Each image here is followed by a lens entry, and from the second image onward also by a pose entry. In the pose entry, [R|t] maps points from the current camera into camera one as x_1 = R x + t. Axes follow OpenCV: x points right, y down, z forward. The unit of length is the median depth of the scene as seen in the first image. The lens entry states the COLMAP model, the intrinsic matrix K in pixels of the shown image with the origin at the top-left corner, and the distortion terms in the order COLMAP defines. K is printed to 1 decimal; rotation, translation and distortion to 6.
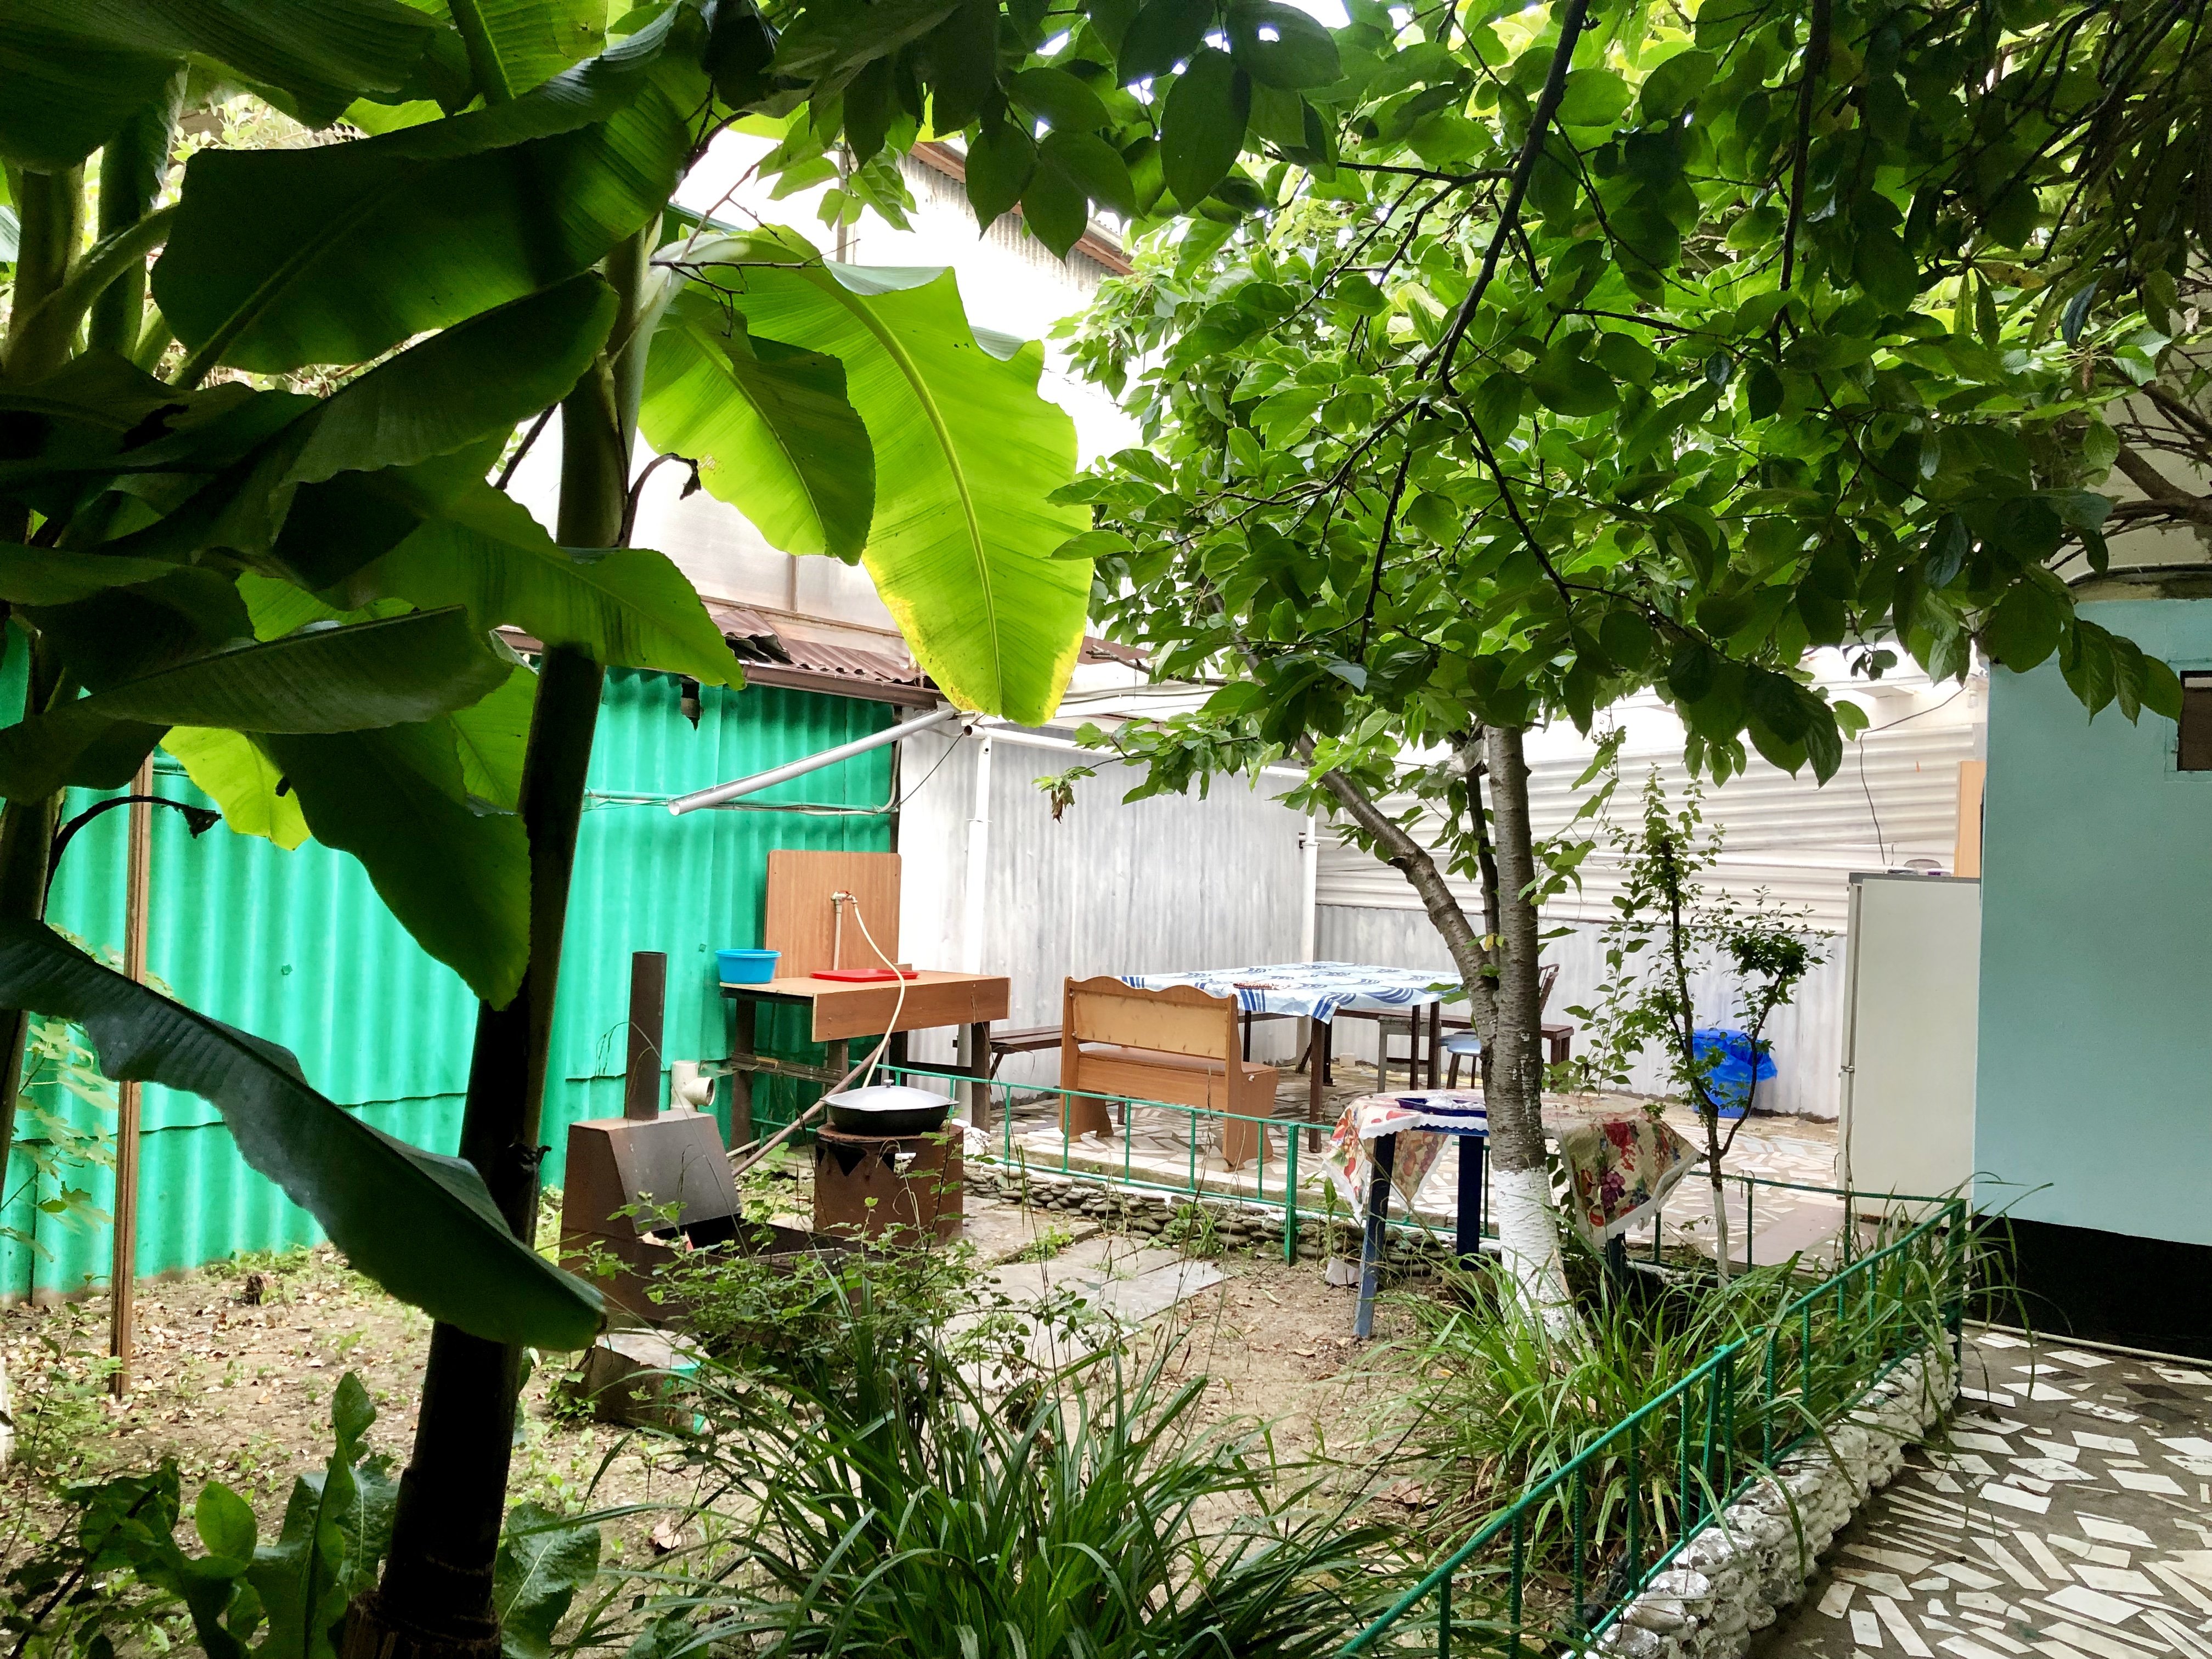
lens RADIAL K [[1794.9, 0, 1101.9], [0, 1794.9, 805.8], [0, 0, 1]] dist [0.037326, -0.068676]
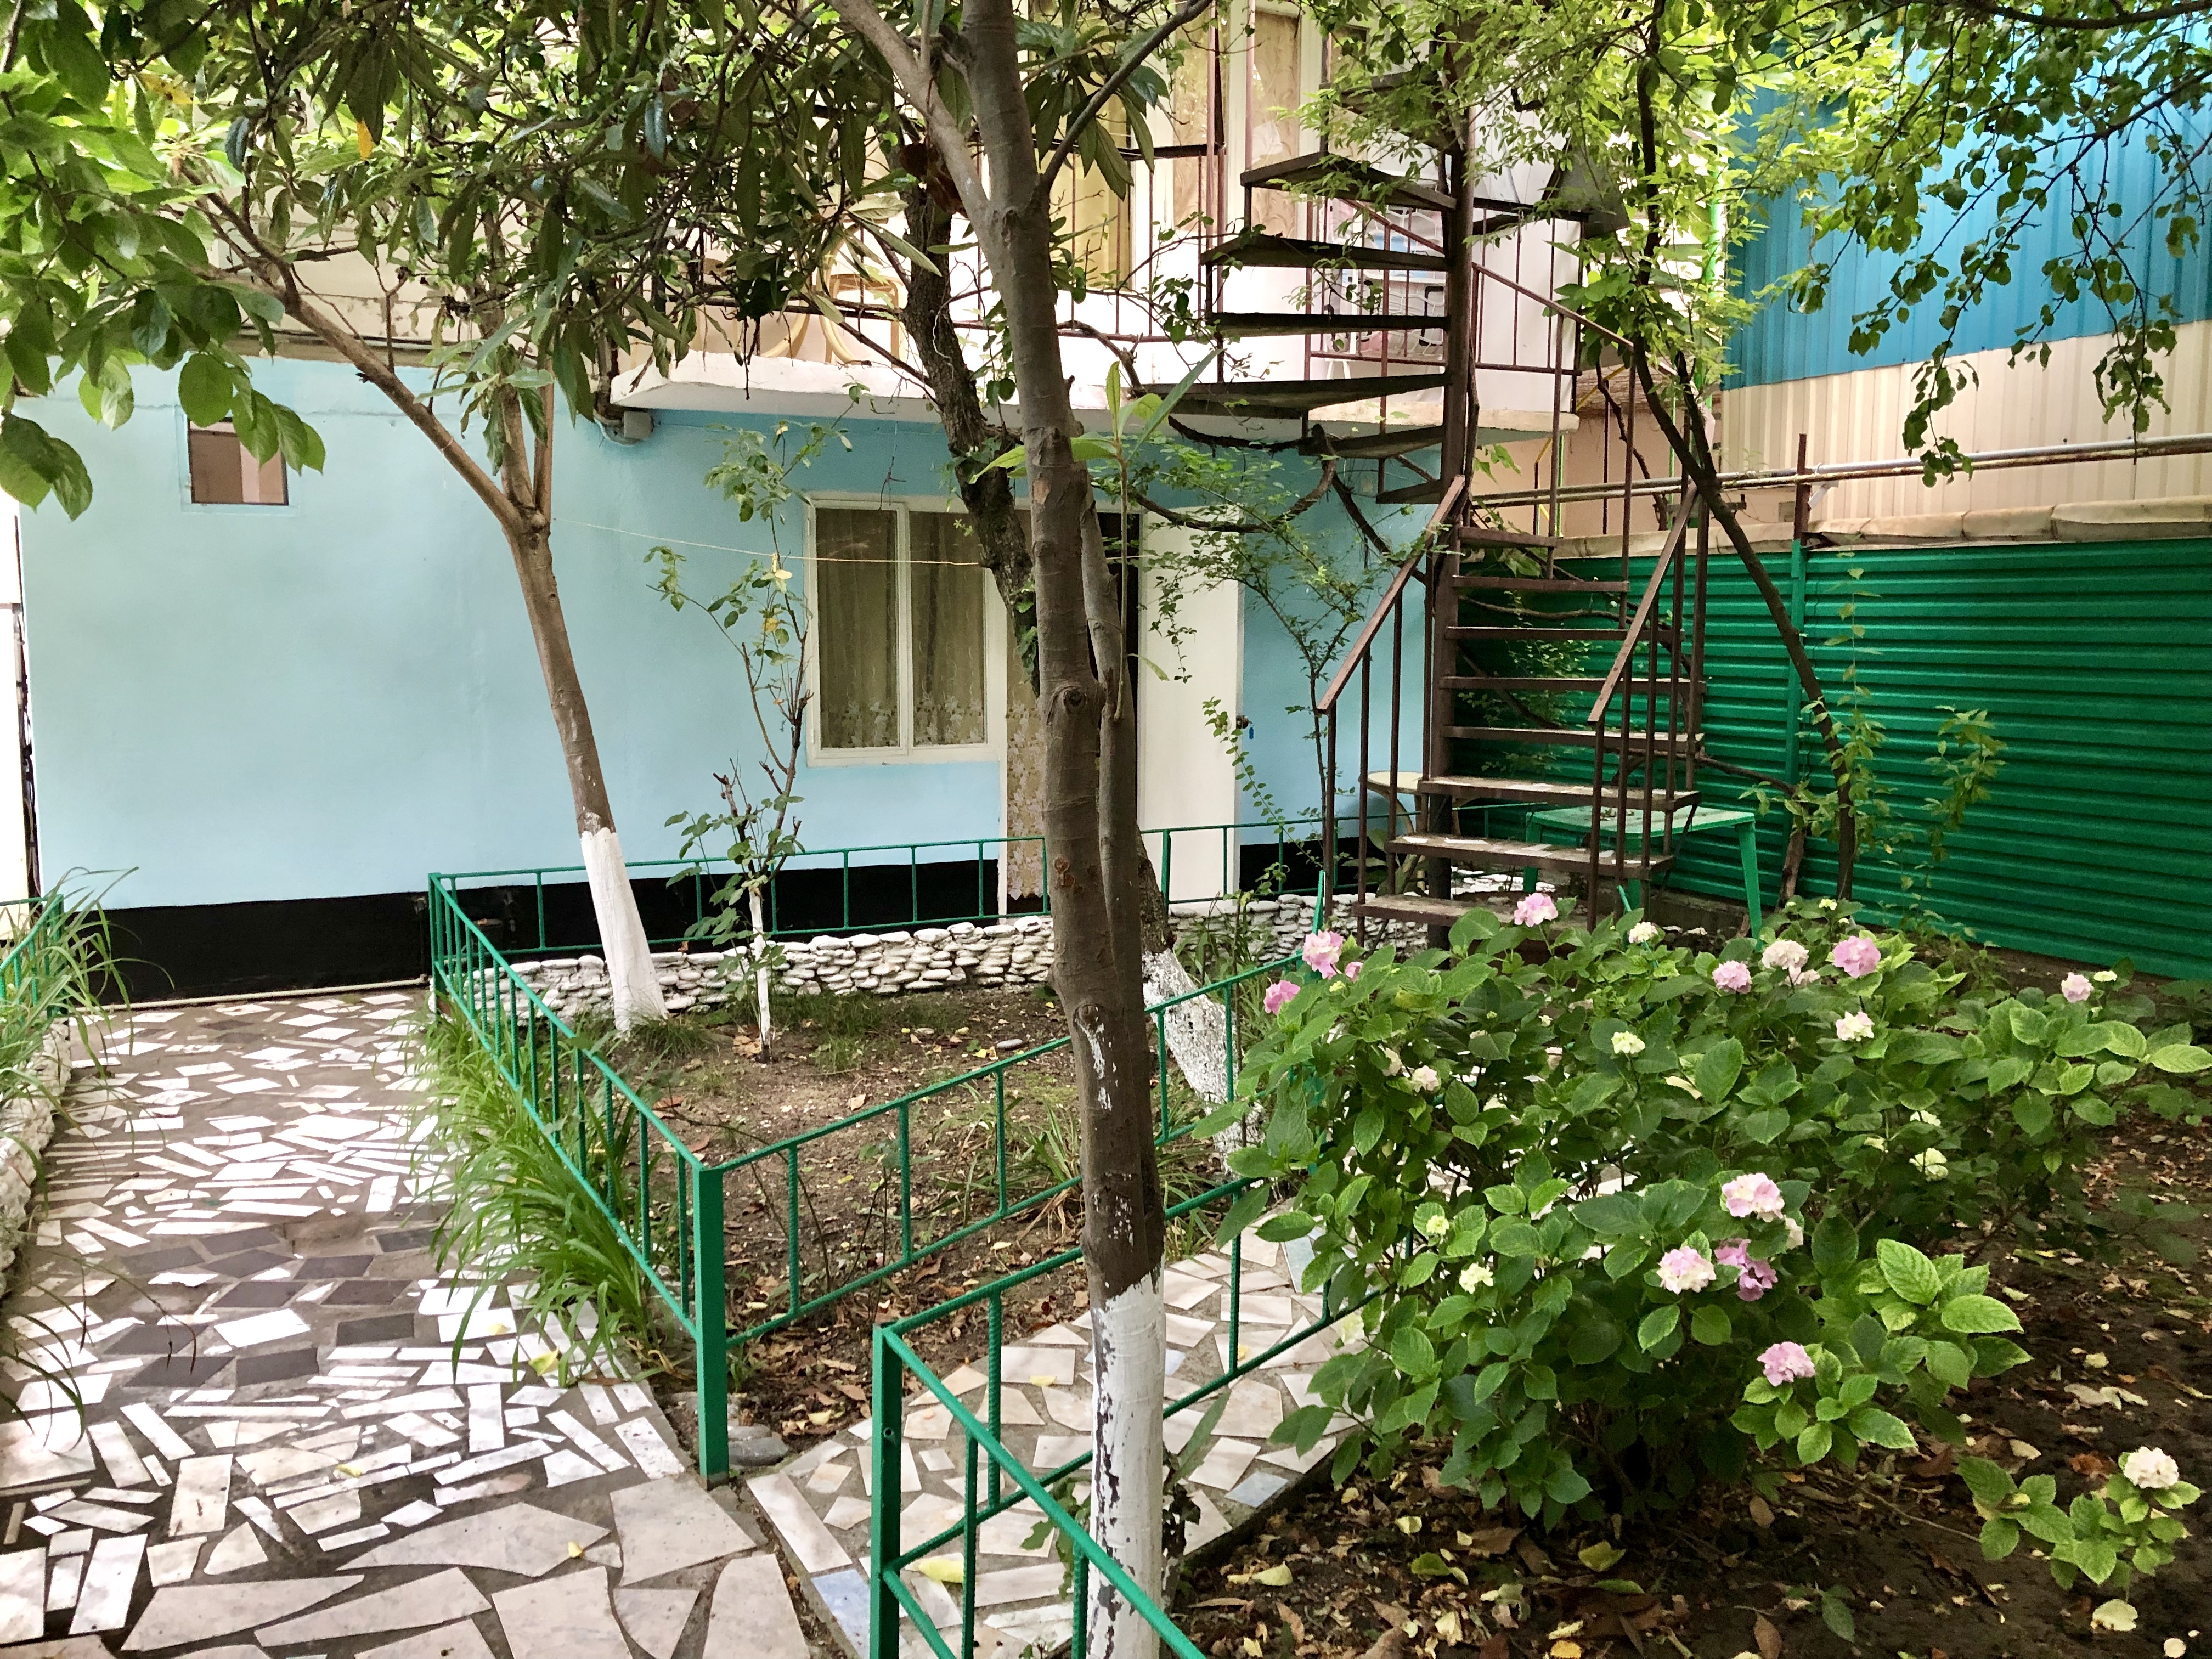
lens RADIAL K [[1794.9, 0, 1101.9], [0, 1794.9, 805.8], [0, 0, 1]] dist [0.037326, -0.068676]
pose [[0.485267, -0.133685, 0.864086, -0.165290], [0.002886, 0.988482, 0.151309, -0.001423], [-0.874361, -0.070931, 0.480063, -0.089085]]
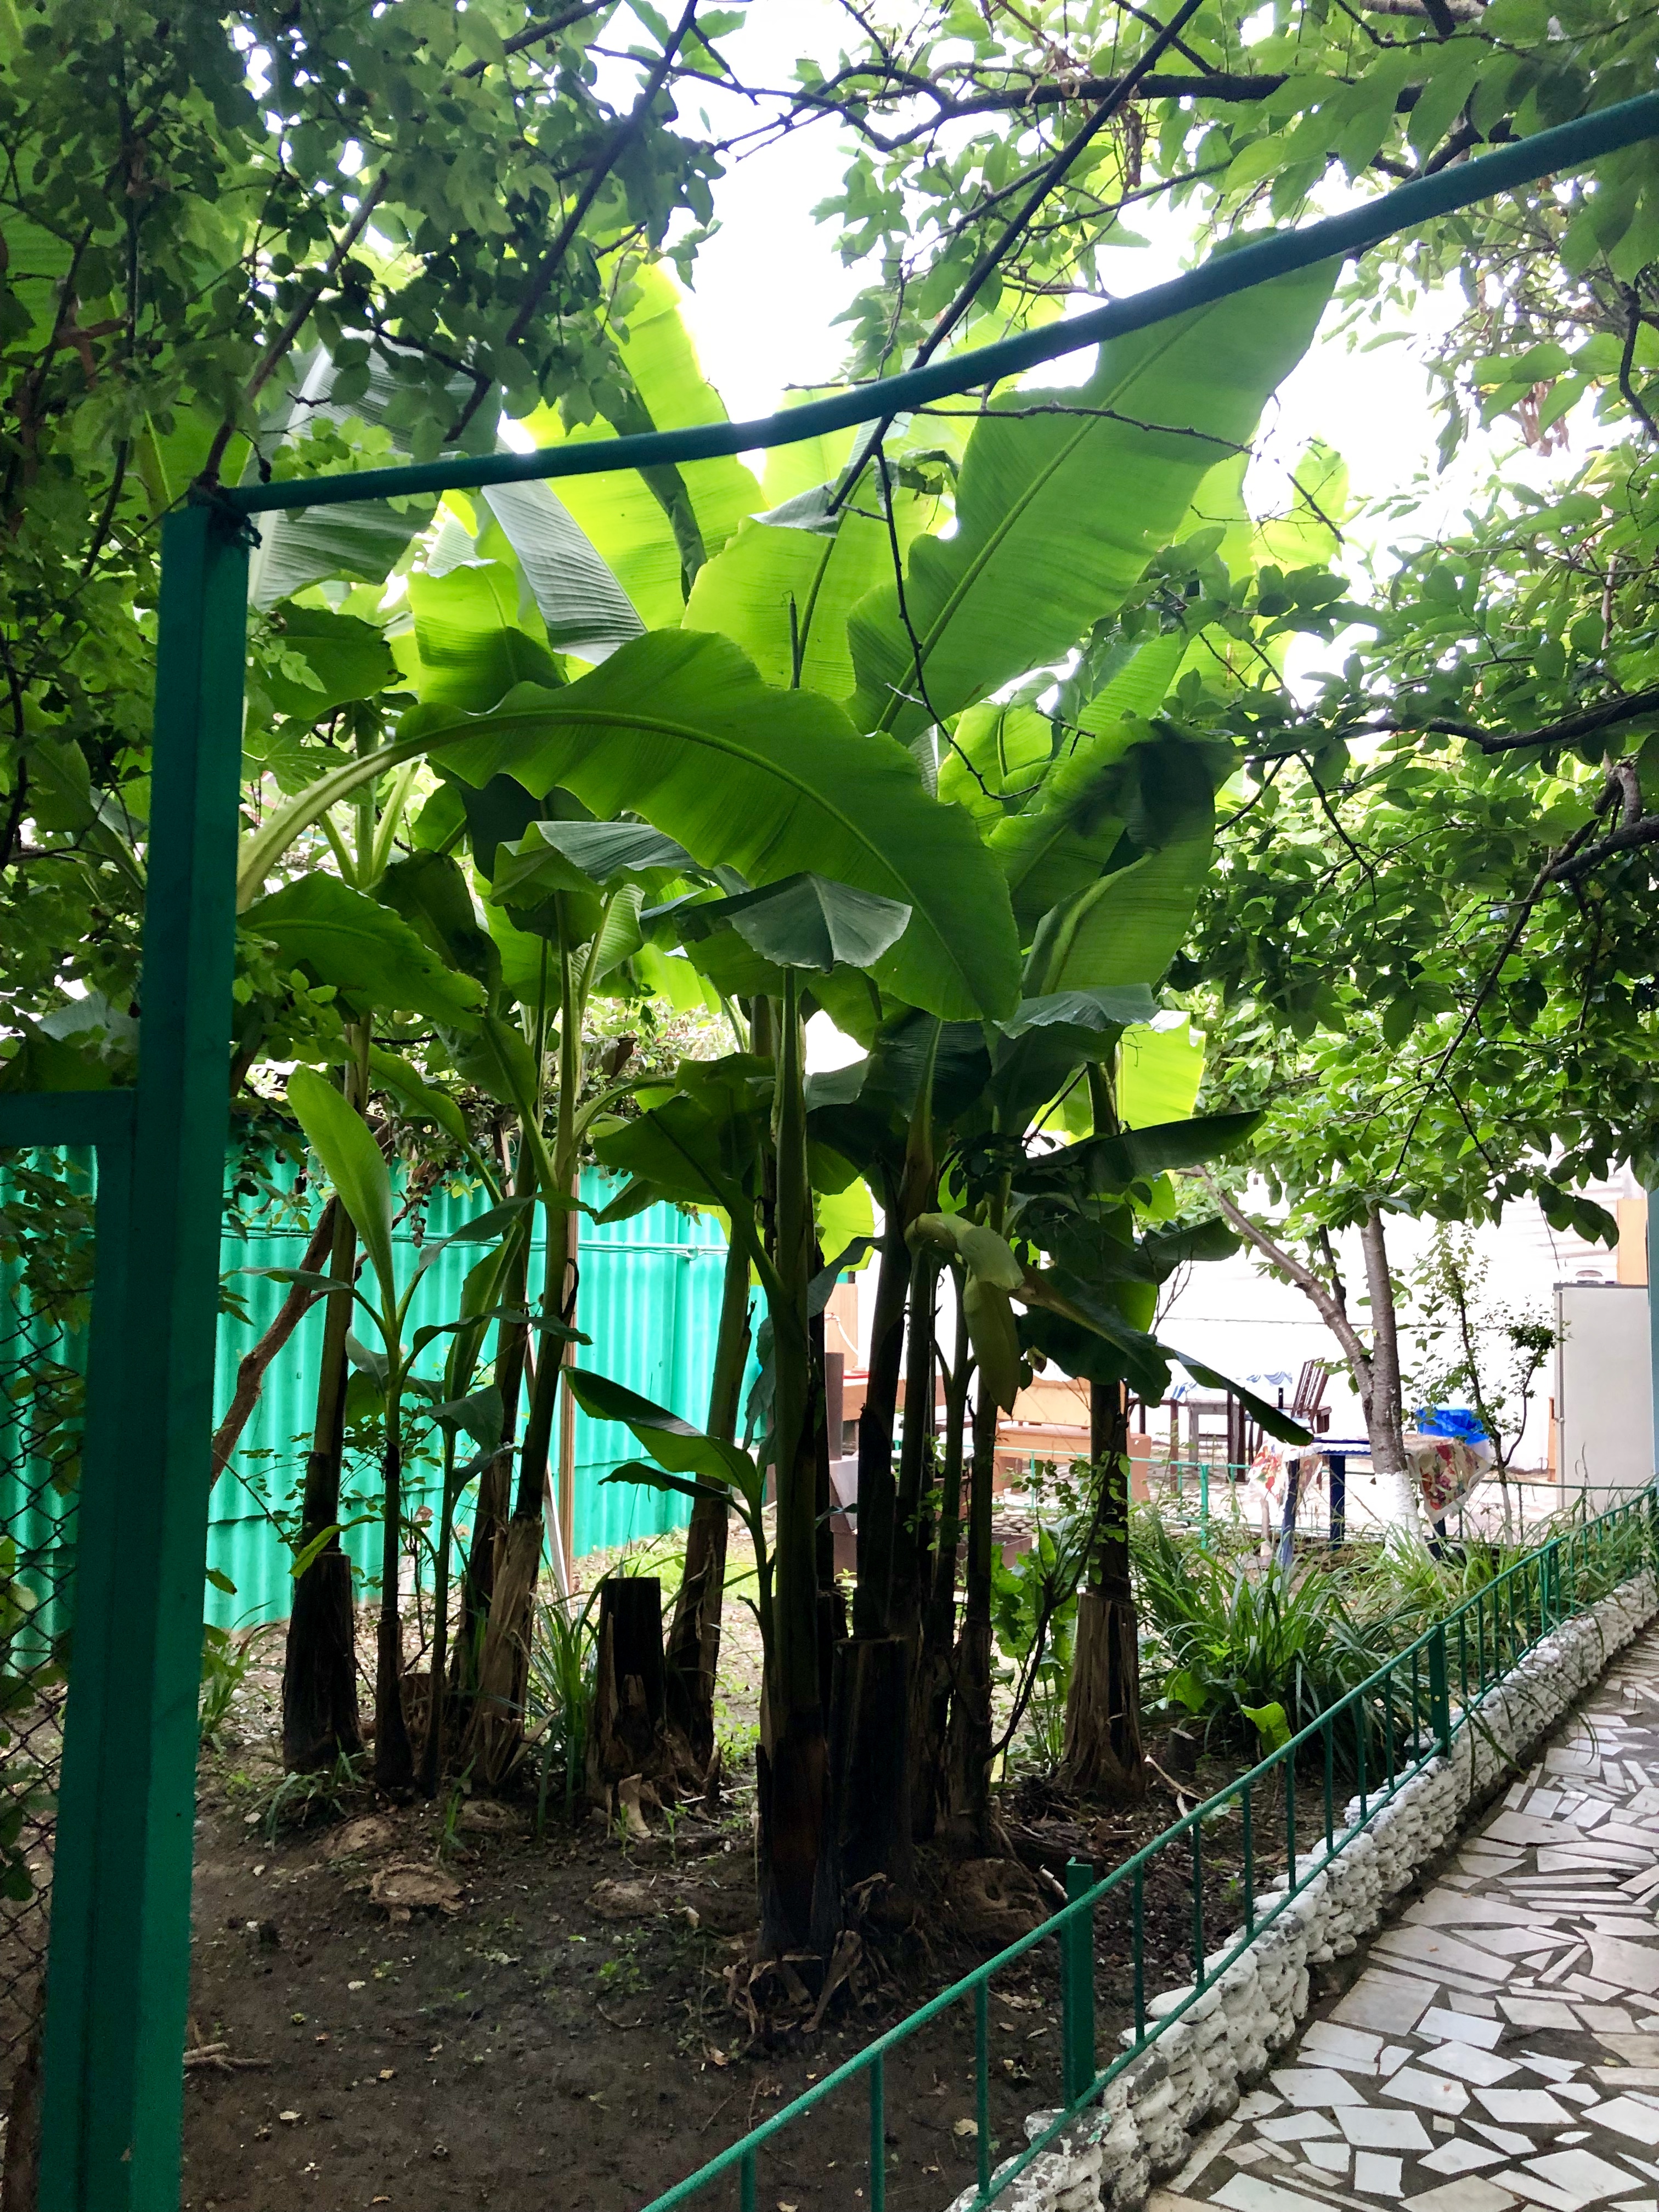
lens RADIAL K [[1794.9, 0, 829.5], [0, 1794.9, 1106.0], [0, 0, 1]] dist [0.037326, -0.068676]
pose [[0.998173, -0.021433, 0.056492, -0.353886], [0.025209, 0.997435, -0.066988, -0.032712], [-0.054912, 0.068290, 0.996153, -0.607751]]
